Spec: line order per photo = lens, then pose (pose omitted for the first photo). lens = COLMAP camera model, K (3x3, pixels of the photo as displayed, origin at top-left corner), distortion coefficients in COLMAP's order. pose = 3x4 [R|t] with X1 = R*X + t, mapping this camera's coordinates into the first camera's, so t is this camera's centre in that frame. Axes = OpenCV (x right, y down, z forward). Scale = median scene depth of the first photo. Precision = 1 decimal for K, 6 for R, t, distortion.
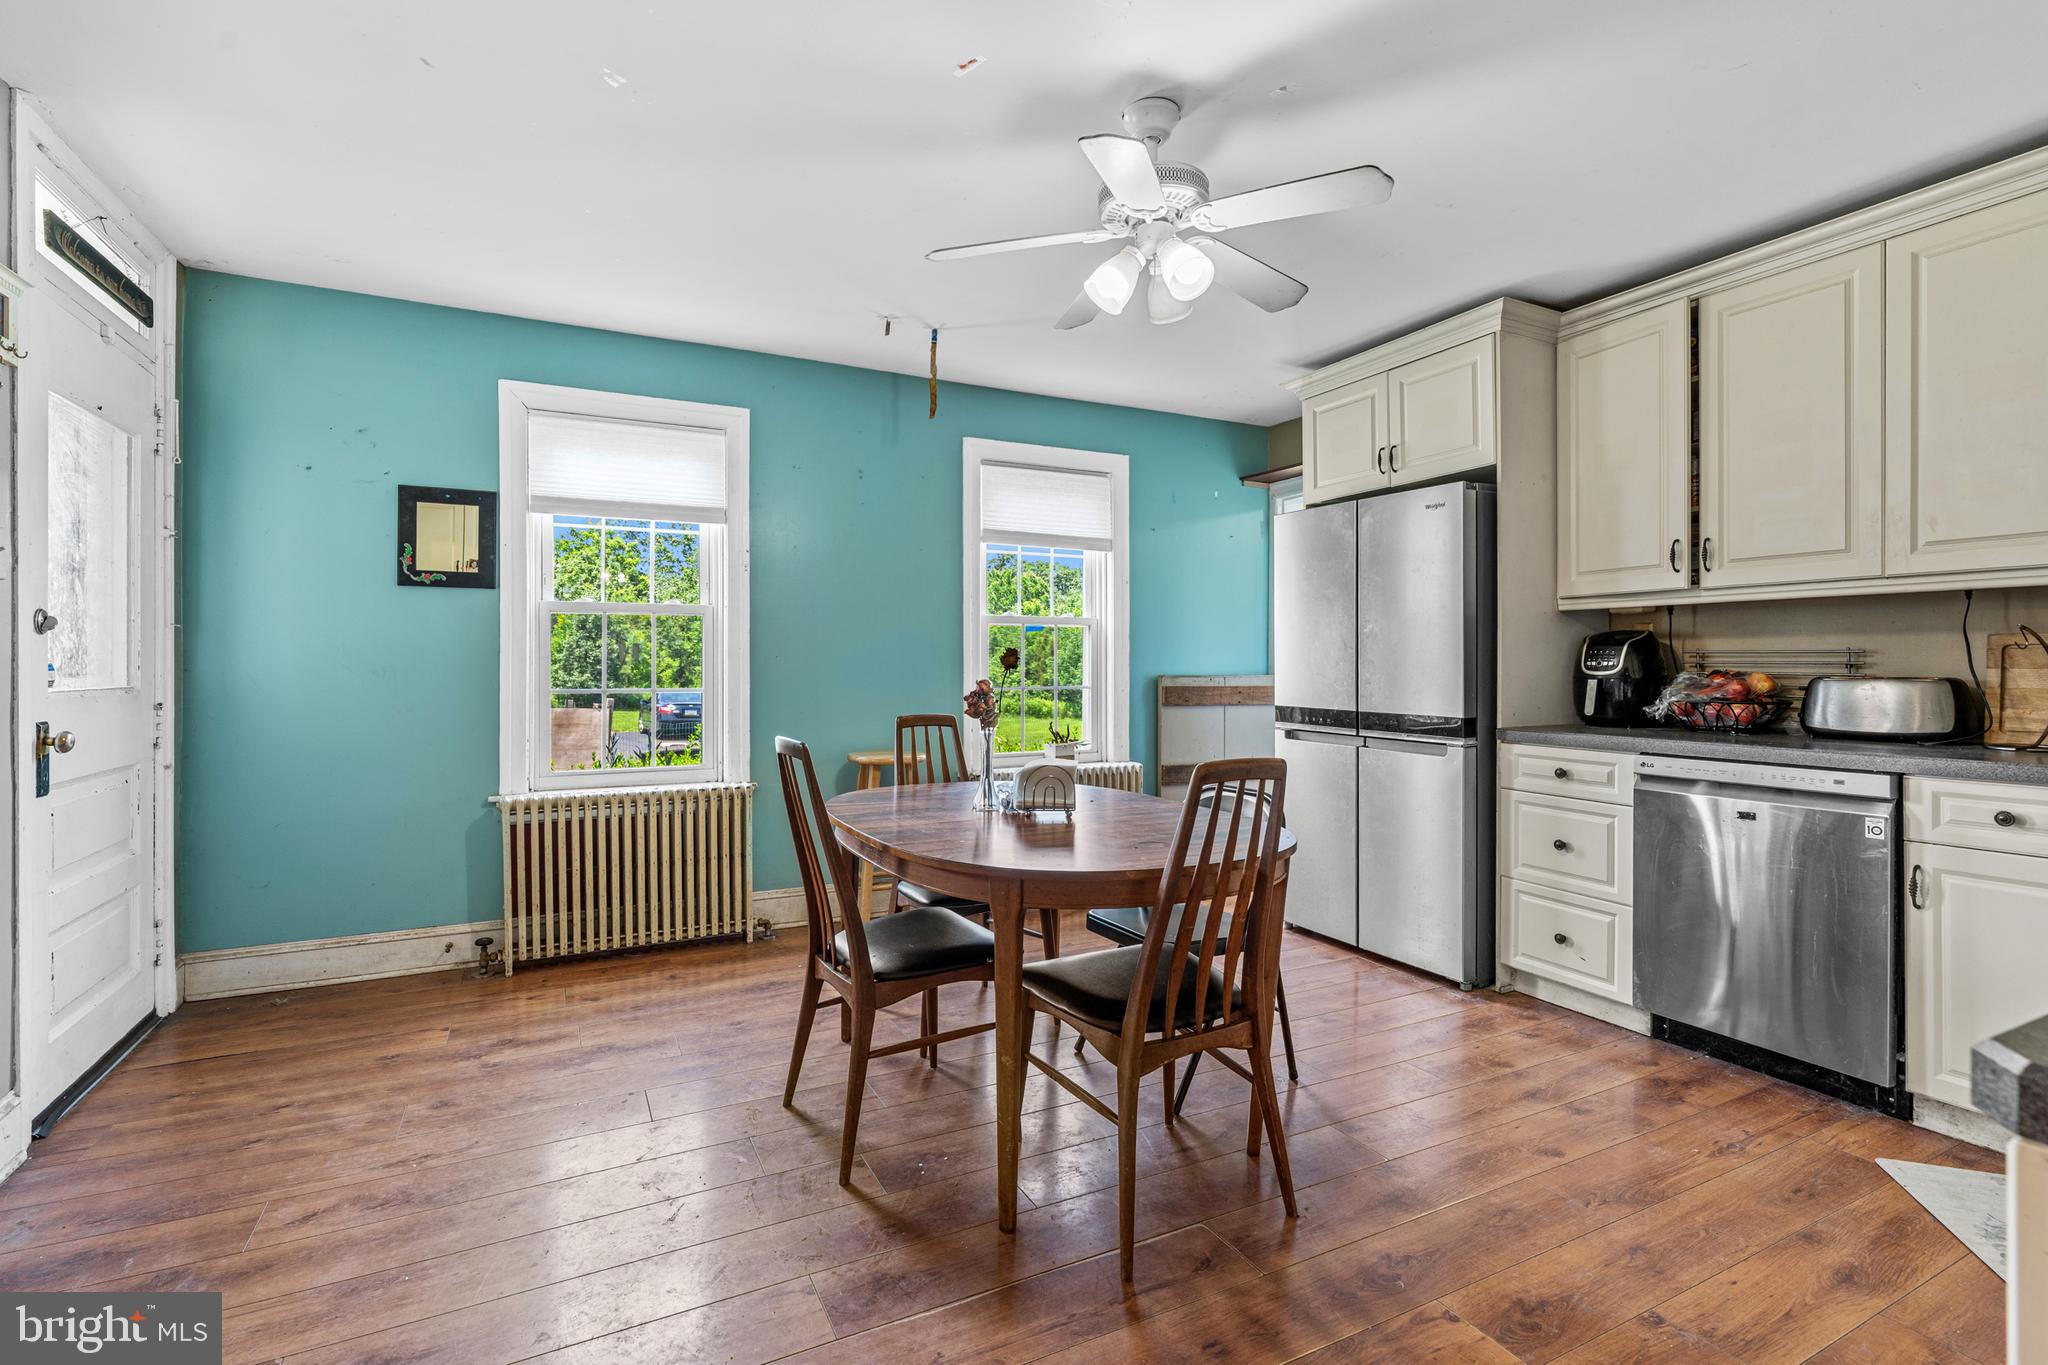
lens RADIAL K [[939.1, 0, 1018.3], [0, 939.1, 657.2], [0, 0, 1]] dist [0.000991, 0.000045]
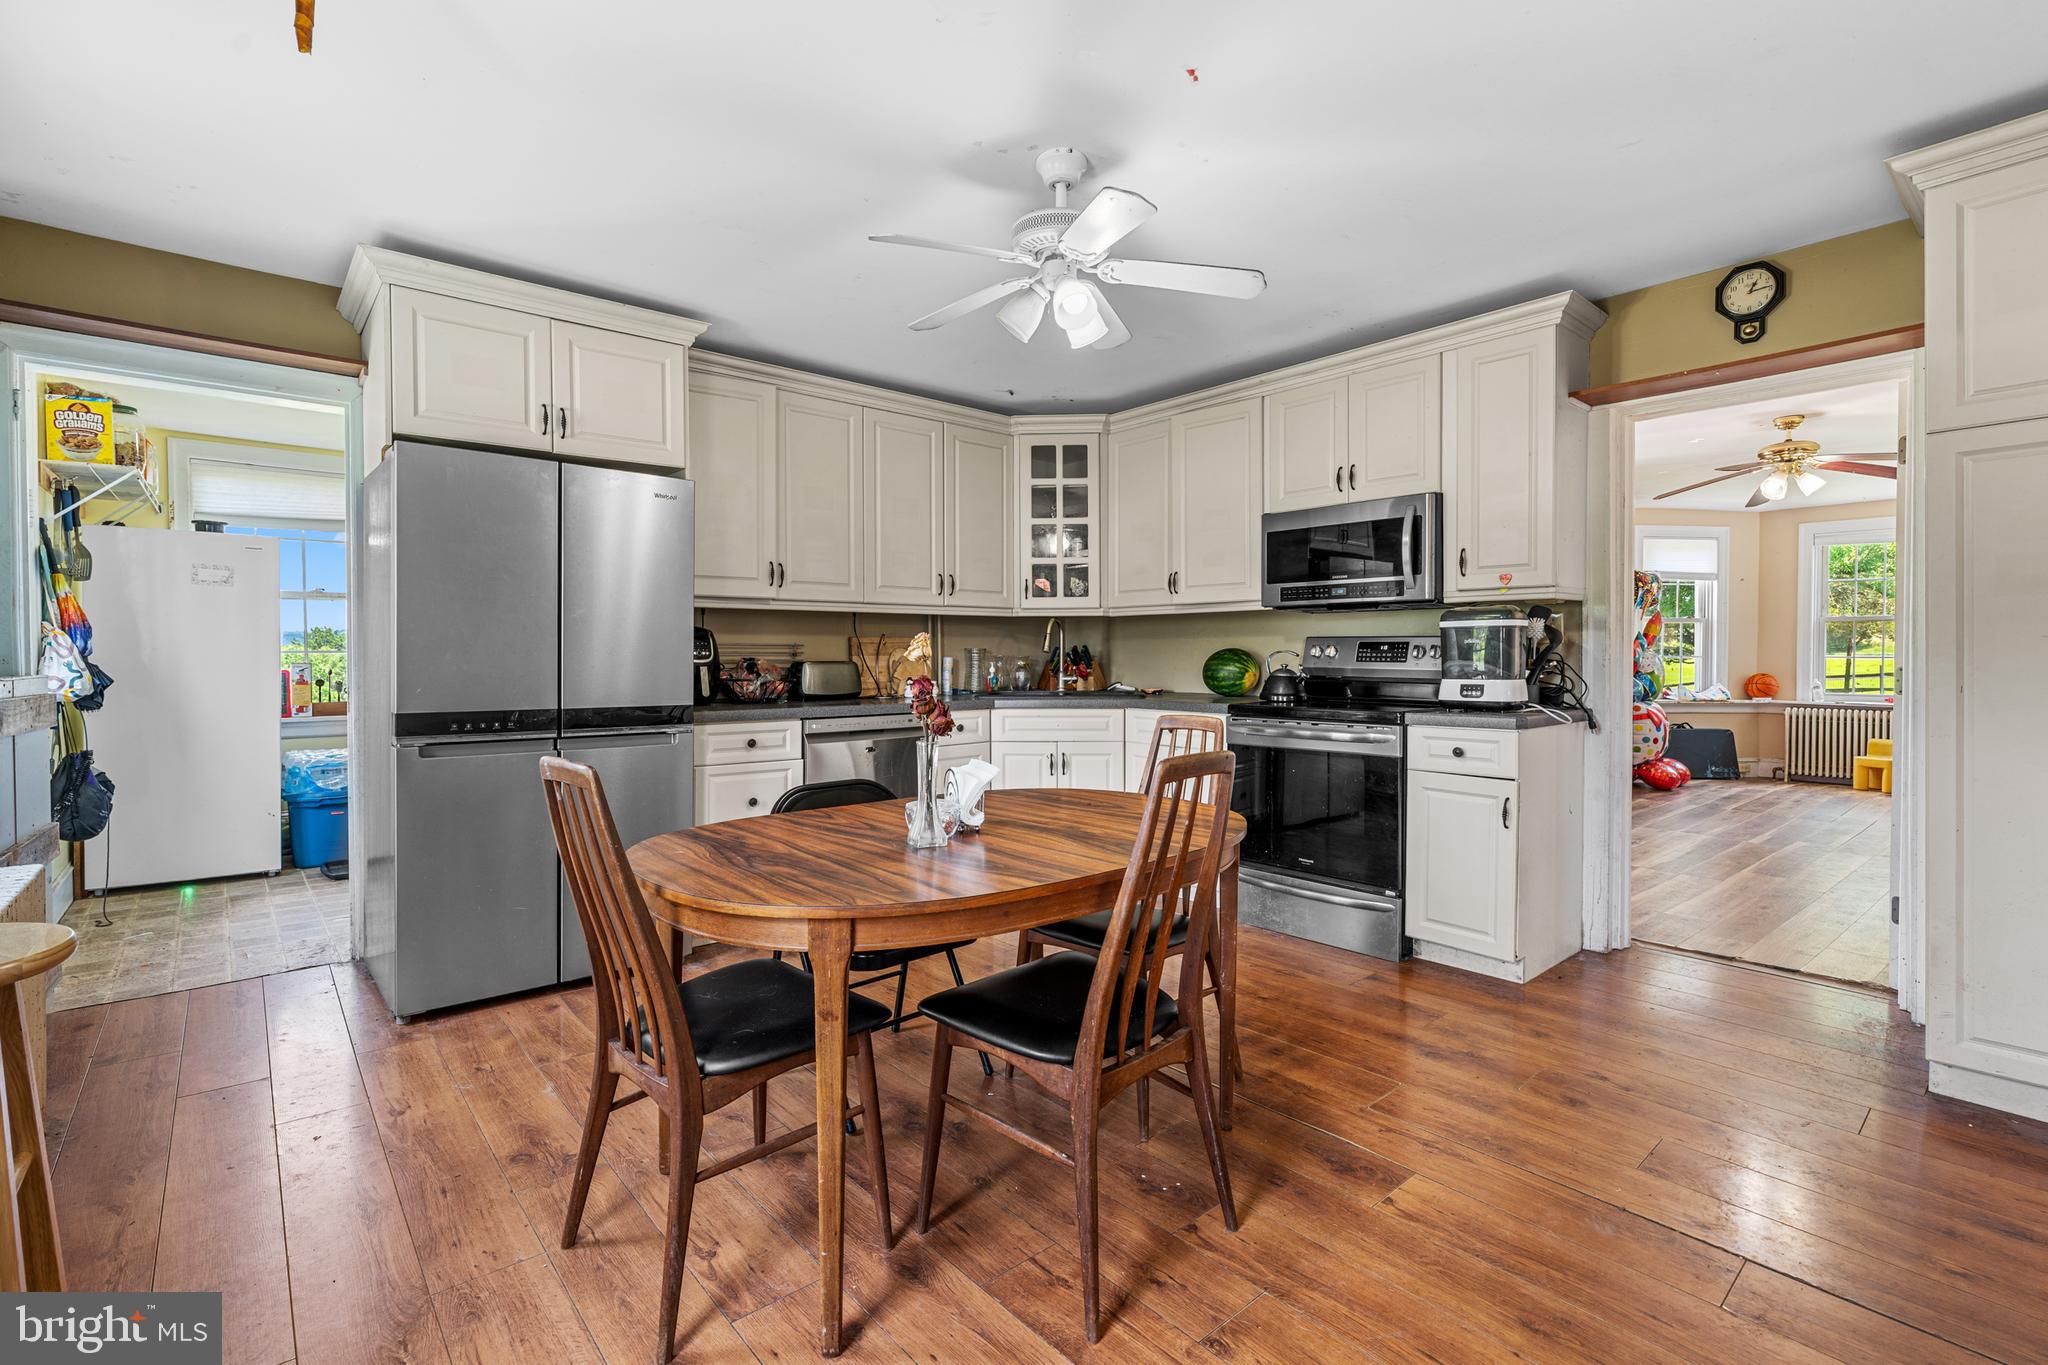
lens RADIAL K [[939.1, 0, 1018.3], [0, 939.1, 657.2], [0, 0, 1]] dist [0.000991, 0.000045]
pose [[-0.228857, -0.002584, 0.973457, -0.666870], [-0.004274, 0.999990, 0.001650, 0.008380], [-0.973451, -0.003783, -0.228865, 0.921084]]
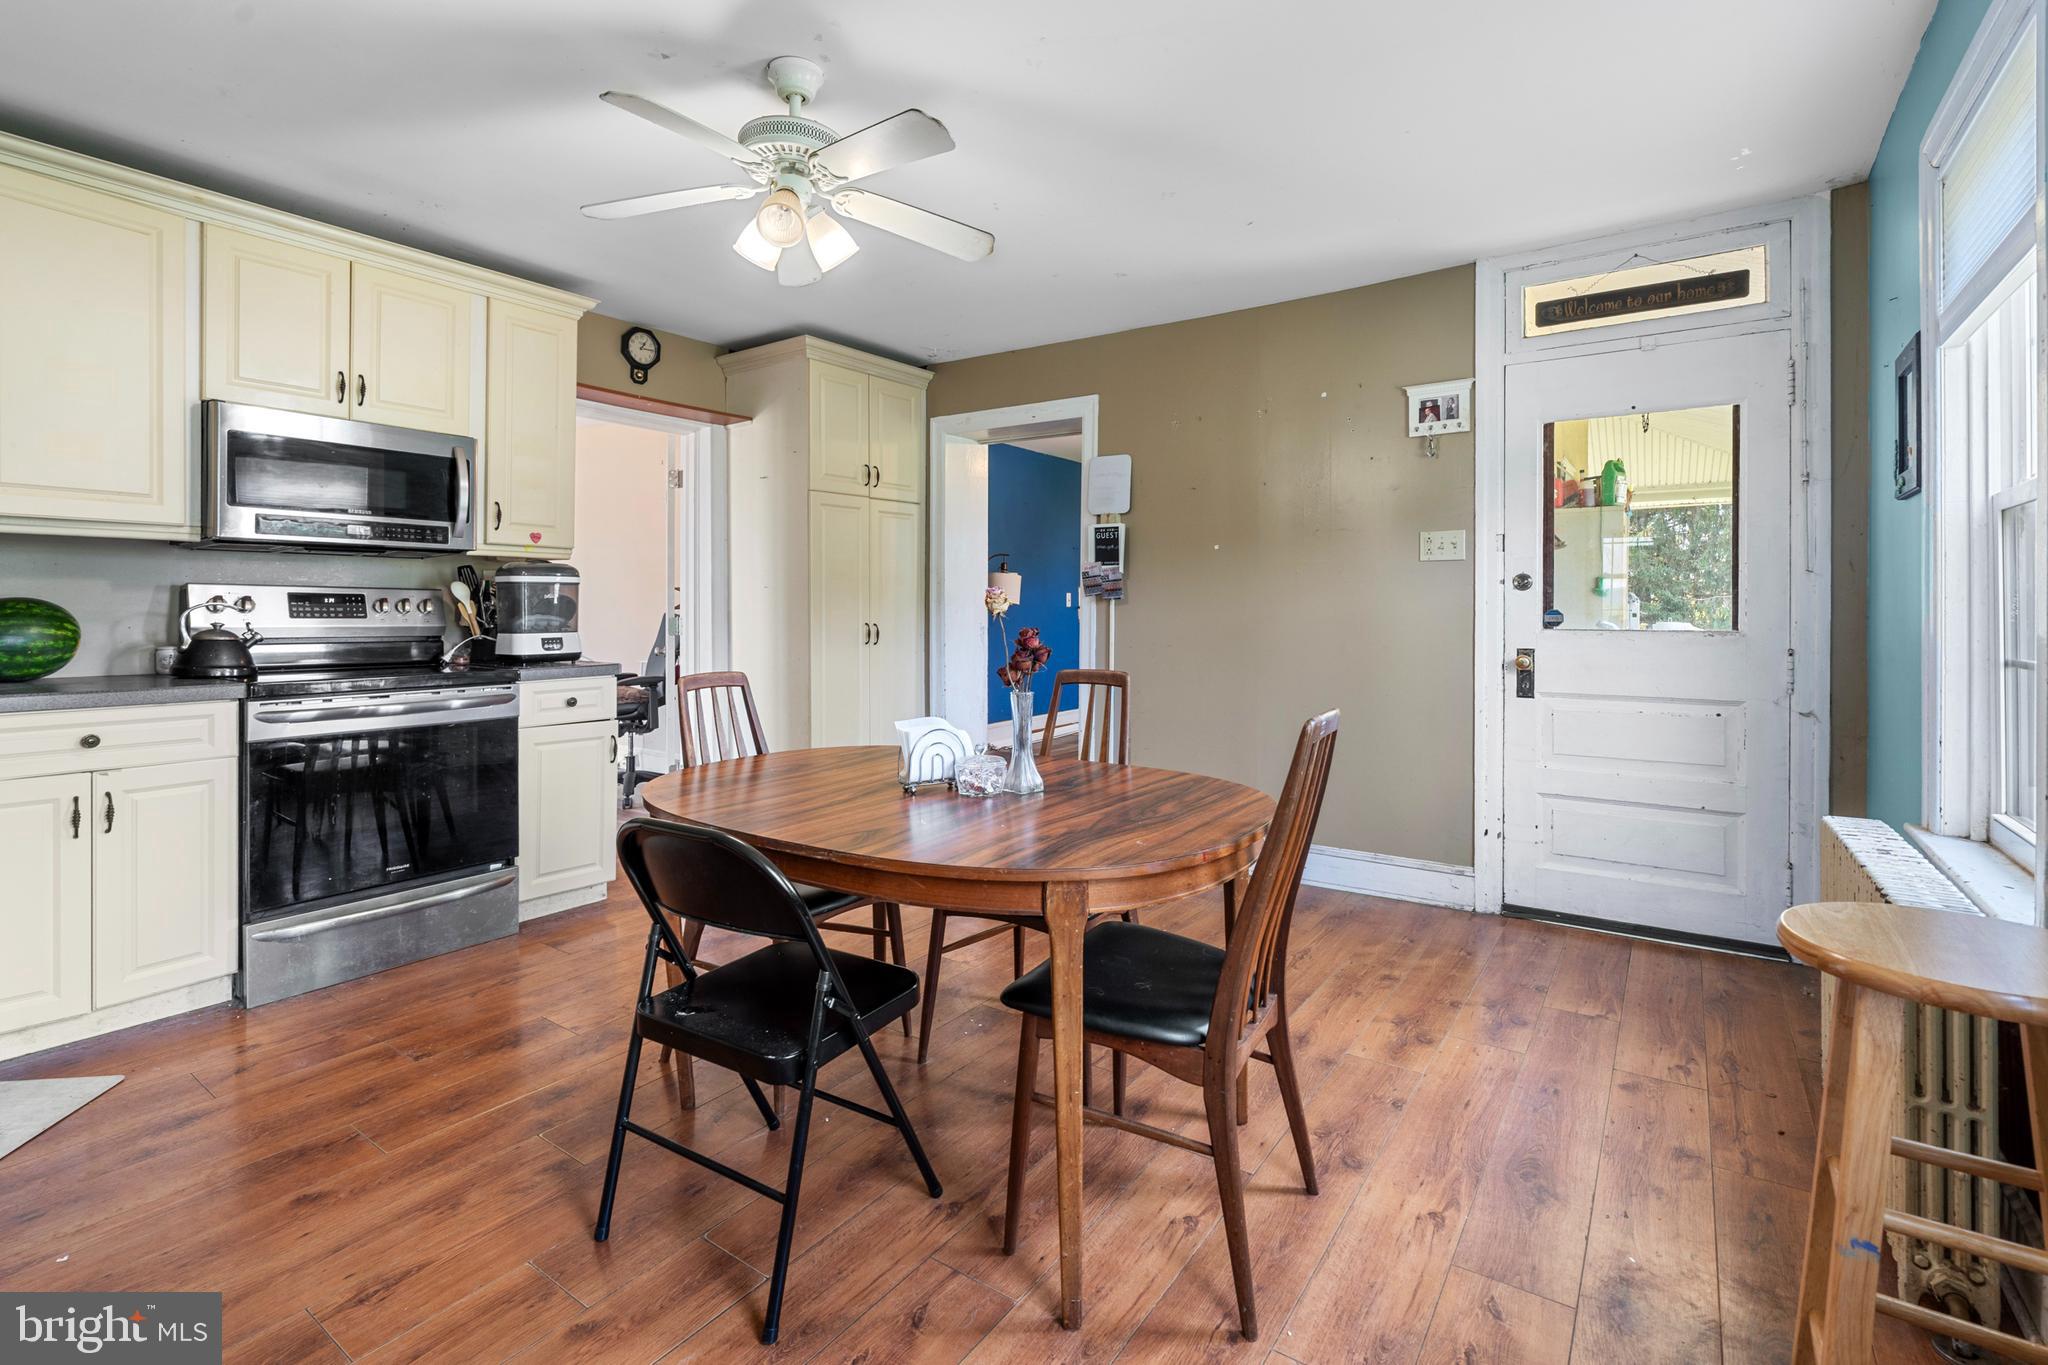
lens RADIAL K [[939.1, 0, 1018.3], [0, 939.1, 657.2], [0, 0, 1]] dist [0.000991, 0.000045]
pose [[-0.880888, 0.022161, -0.472806, 0.283539], [0.000153, 0.998917, 0.046535, 0.009657], [0.473326, 0.040920, -0.879937, 1.426749]]
